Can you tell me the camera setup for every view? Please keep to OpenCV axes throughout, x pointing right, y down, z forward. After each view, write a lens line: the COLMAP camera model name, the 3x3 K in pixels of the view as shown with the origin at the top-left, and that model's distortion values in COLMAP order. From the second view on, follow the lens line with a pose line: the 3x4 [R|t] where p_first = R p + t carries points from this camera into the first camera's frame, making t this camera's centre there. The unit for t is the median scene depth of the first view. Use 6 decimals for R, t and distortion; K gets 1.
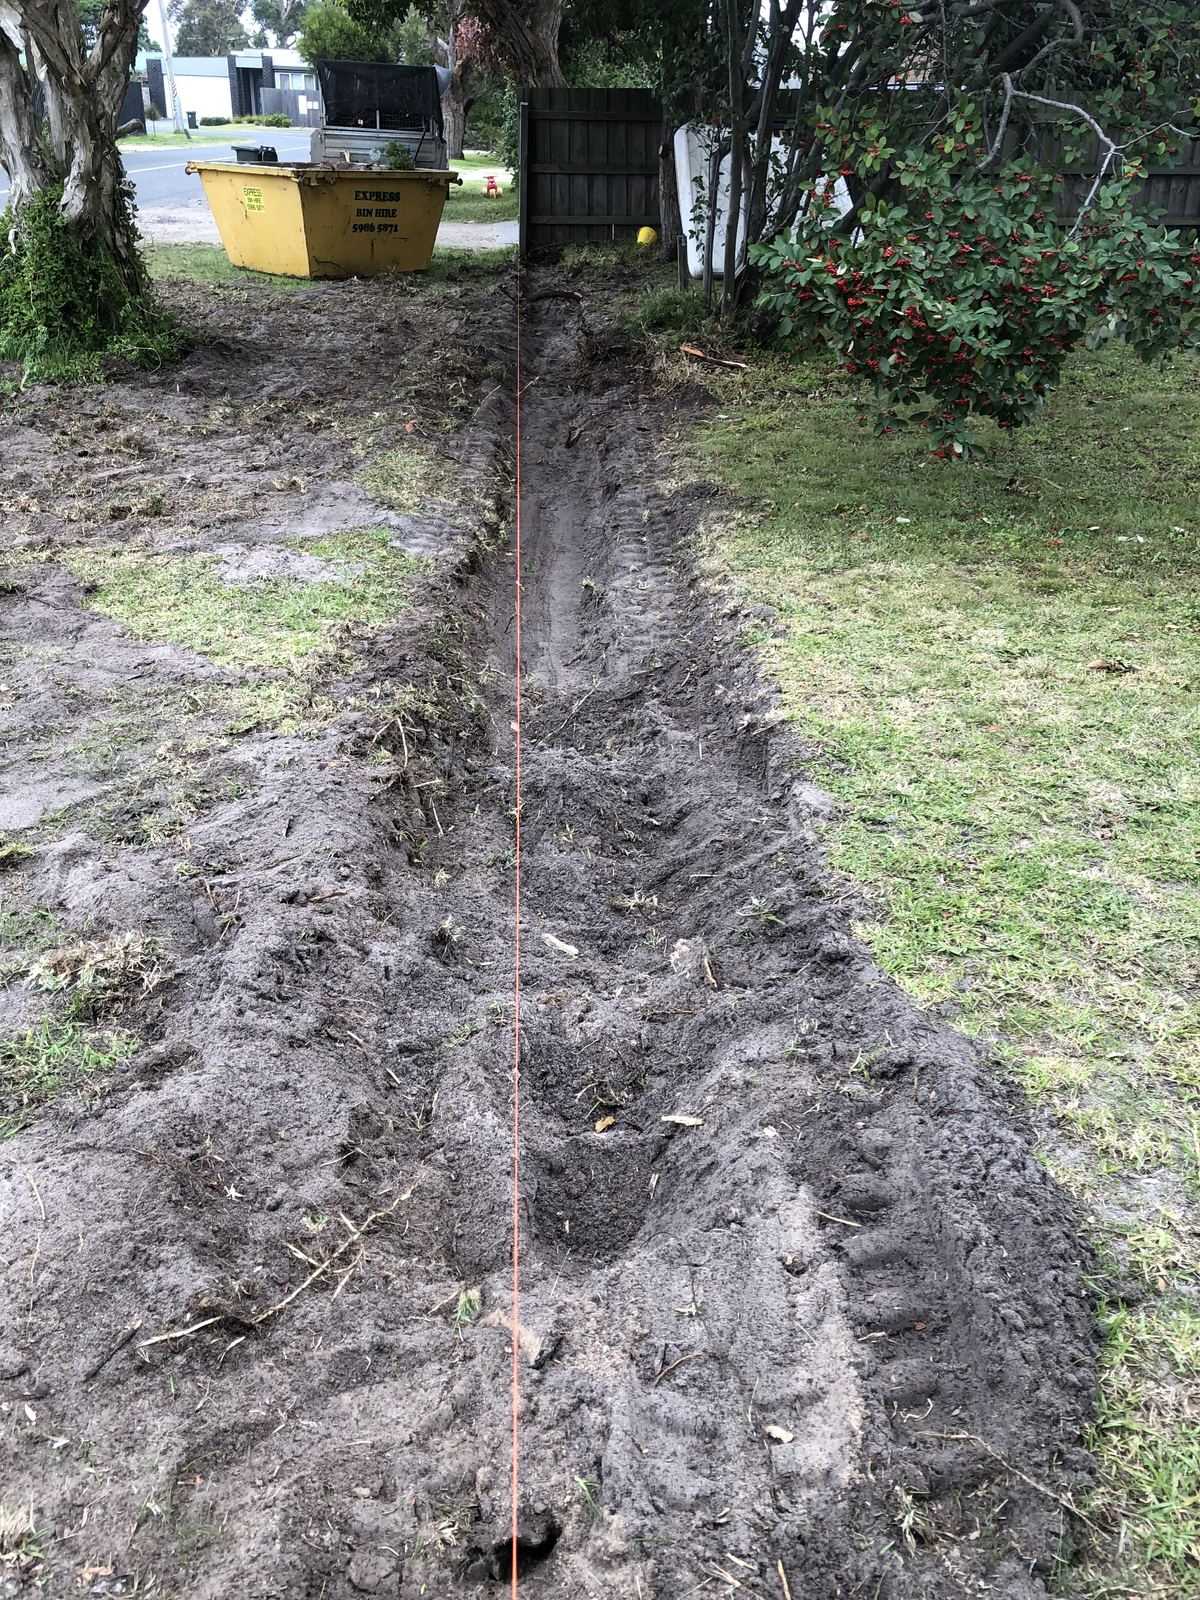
lens RADIAL K [[1322.4, 0, 600.0], [0, 1322.4, 800.0], [0, 0, 1]] dist [0.031548, -0.016048]
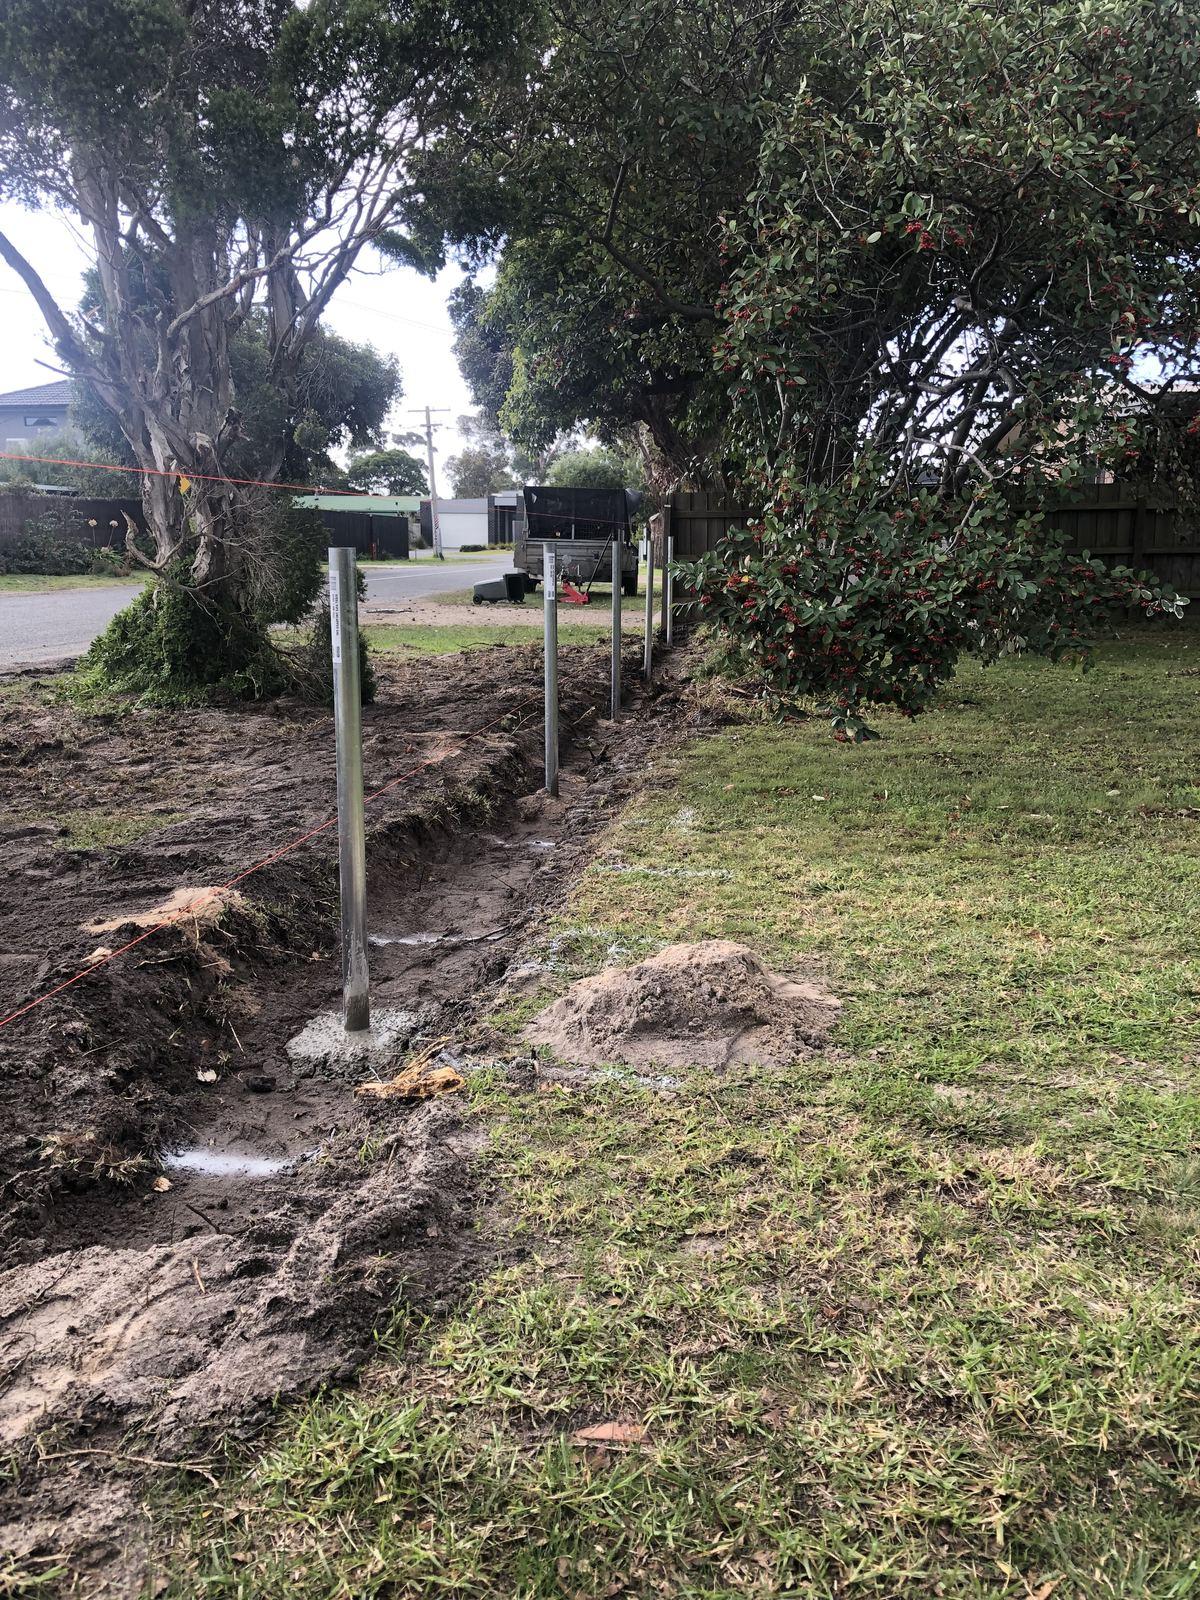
lens RADIAL K [[1322.4, 0, 600.0], [0, 1322.4, 800.0], [0, 0, 1]] dist [0.031548, -0.016048]
pose [[0.986164, 0.009206, -0.165519, 0.157210], [-0.054757, 0.960506, -0.272817, 0.059968], [0.156471, 0.278106, 0.947720, -0.017756]]
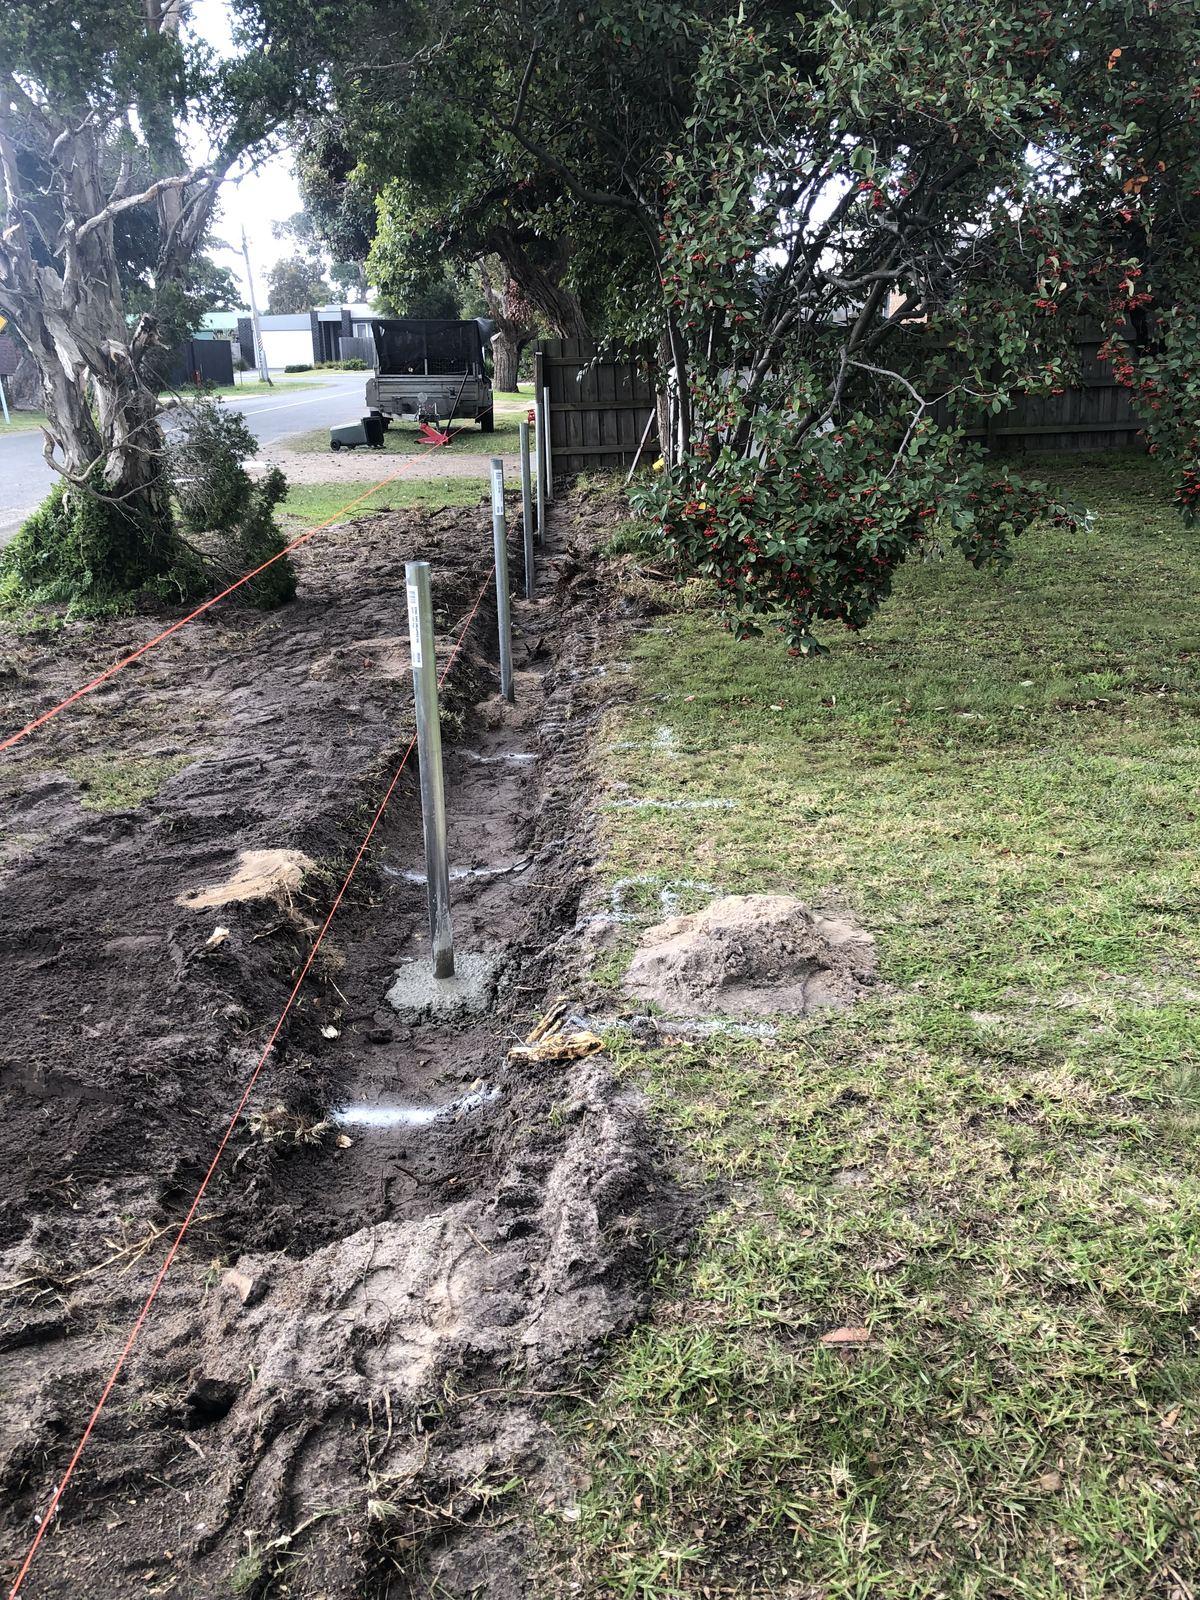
lens RADIAL K [[1322.4, 0, 600.0], [0, 1322.4, 800.0], [0, 0, 1]] dist [0.031548, -0.016048]
pose [[0.997986, -0.031633, -0.054990, 0.091274], [0.023421, 0.989296, -0.144034, 0.022665], [0.058958, 0.142456, 0.988044, -0.100722]]
